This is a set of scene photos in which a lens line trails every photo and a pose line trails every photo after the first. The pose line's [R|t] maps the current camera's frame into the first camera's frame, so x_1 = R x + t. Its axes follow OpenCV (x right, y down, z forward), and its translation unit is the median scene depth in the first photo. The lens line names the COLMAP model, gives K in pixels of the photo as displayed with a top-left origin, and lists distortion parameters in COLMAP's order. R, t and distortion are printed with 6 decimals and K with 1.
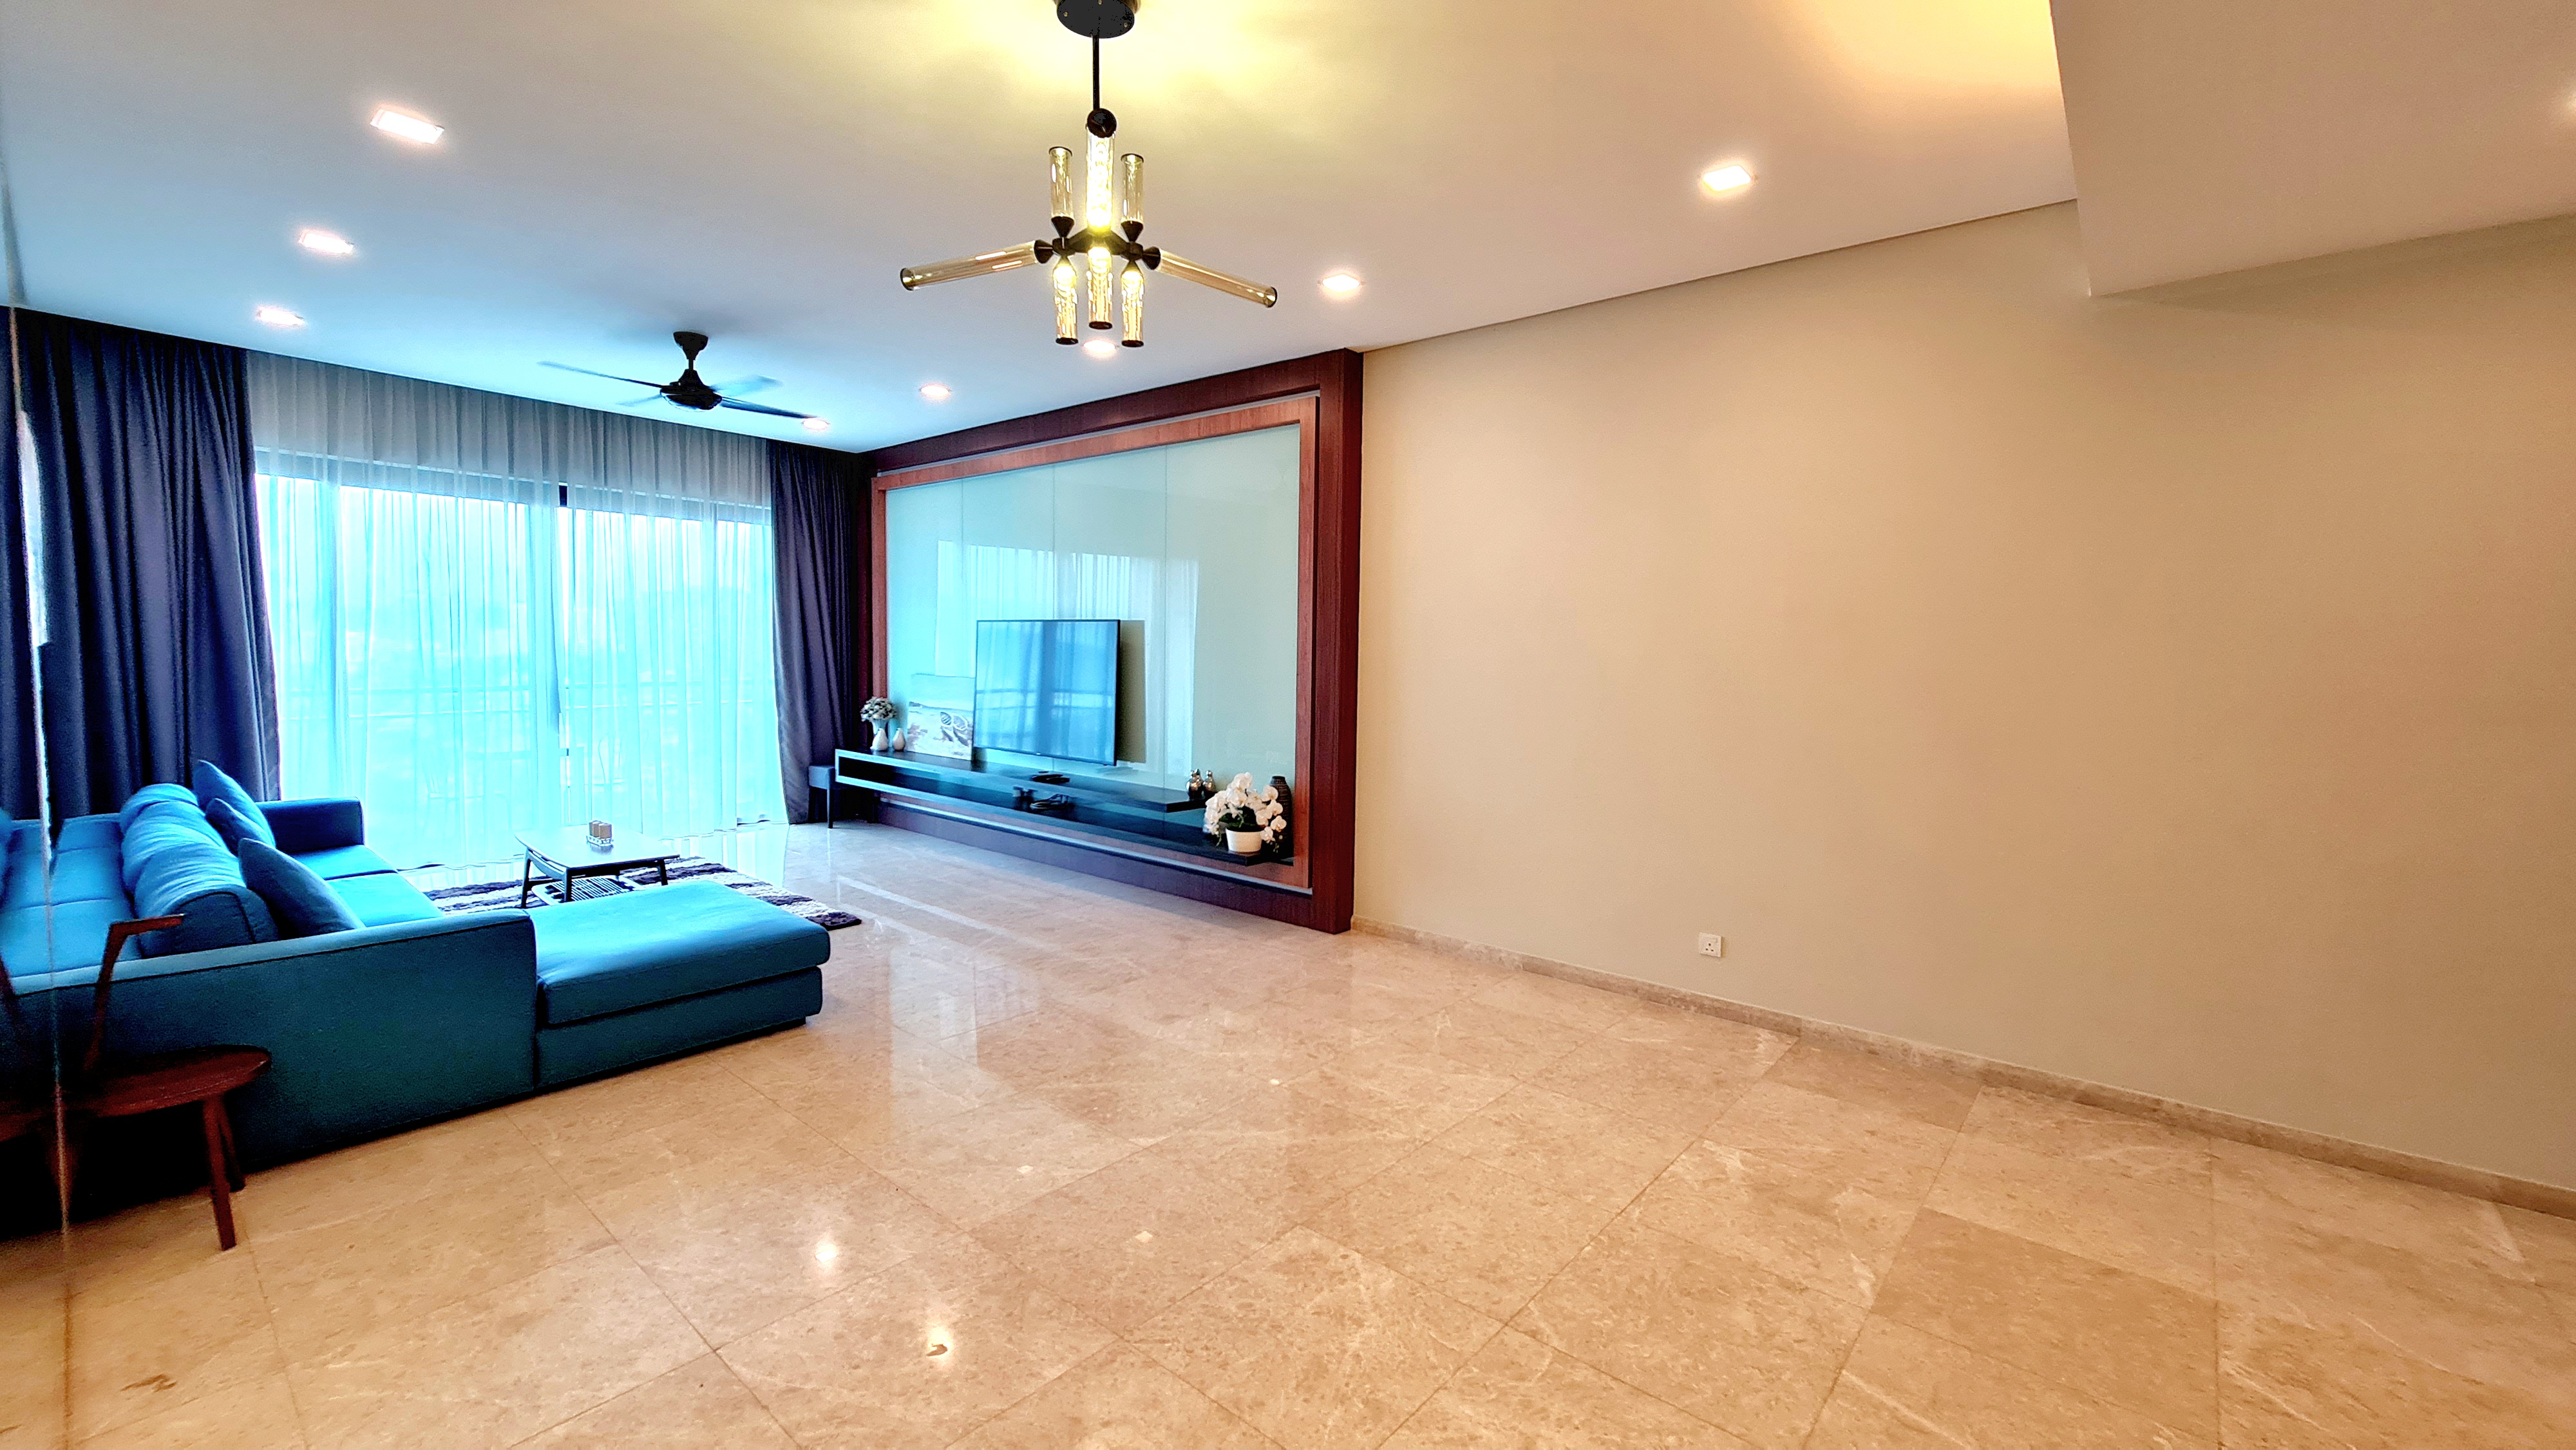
lens RADIAL K [[1052.6, 0, 1288.0], [0, 1052.6, 725.0], [0, 0, 1]] dist [-0.002484, -0.000357]
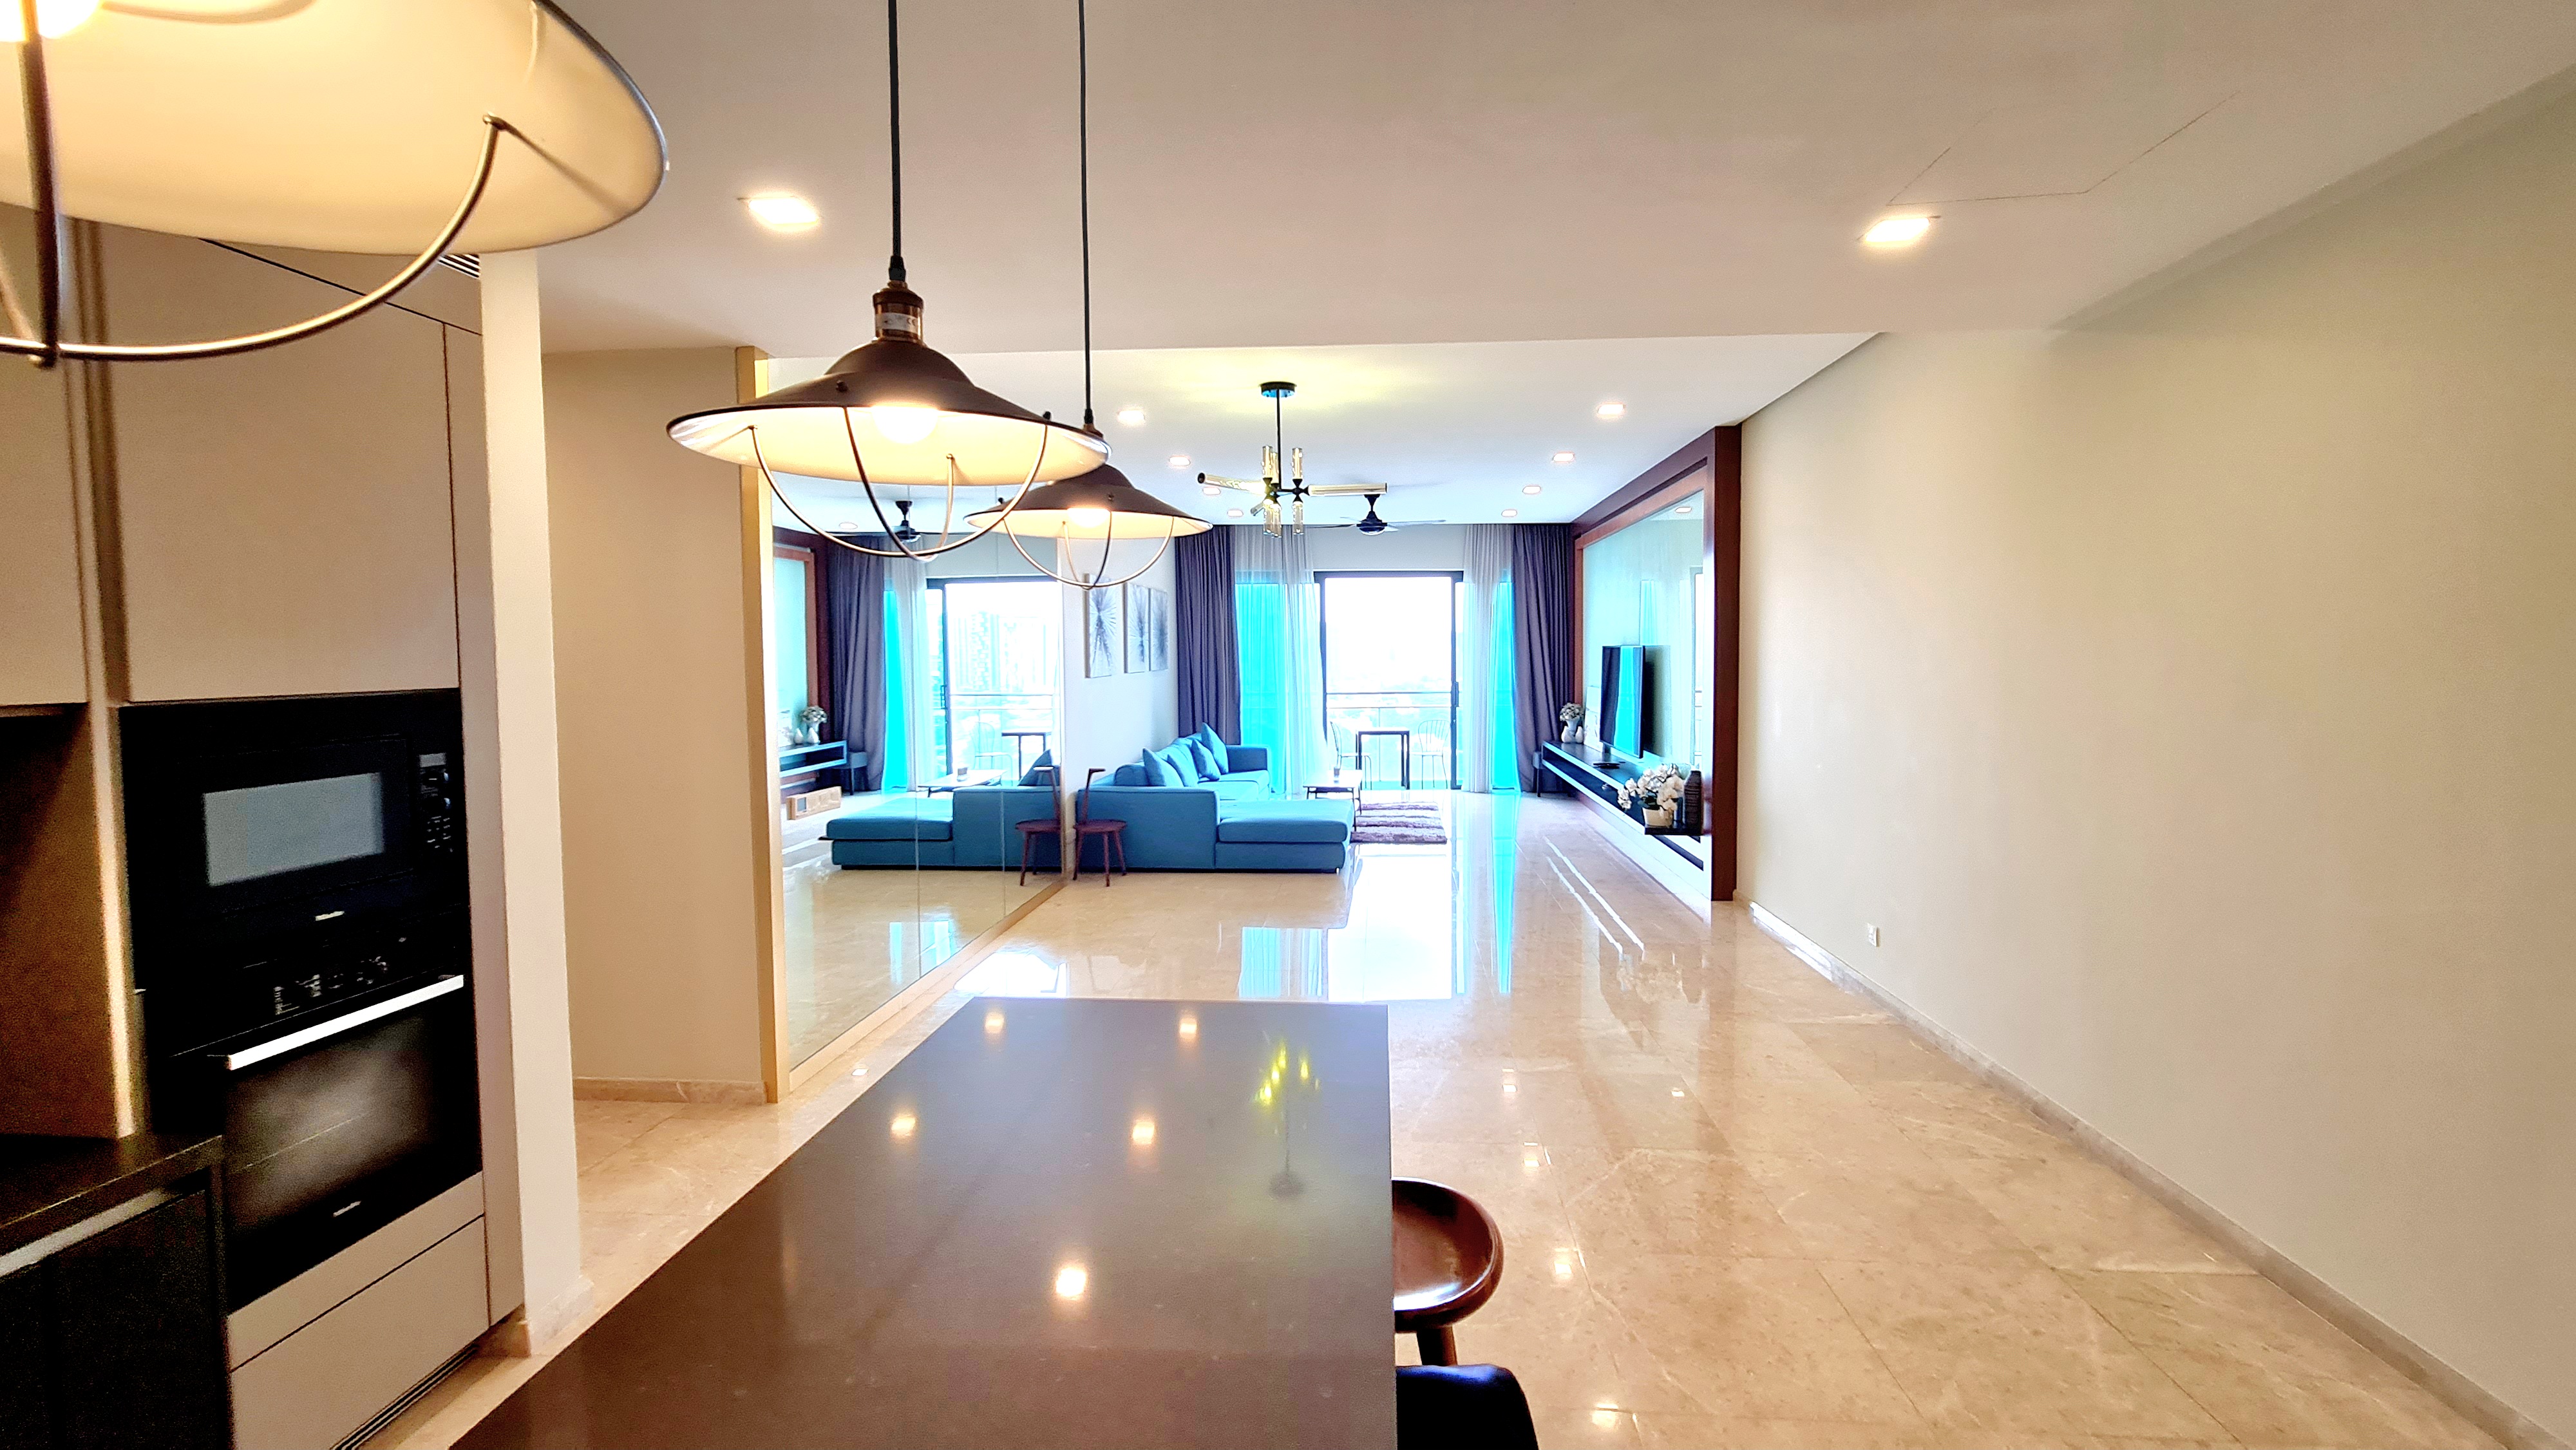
lens RADIAL K [[1052.6, 0, 1288.0], [0, 1052.6, 725.0], [0, 0, 1]] dist [-0.002484, -0.000357]
pose [[0.590068, 0.038834, -0.806419, 1.164923], [-0.048786, 0.998732, 0.012398, 0.004784], [0.805878, 0.032027, 0.591214, -0.208661]]
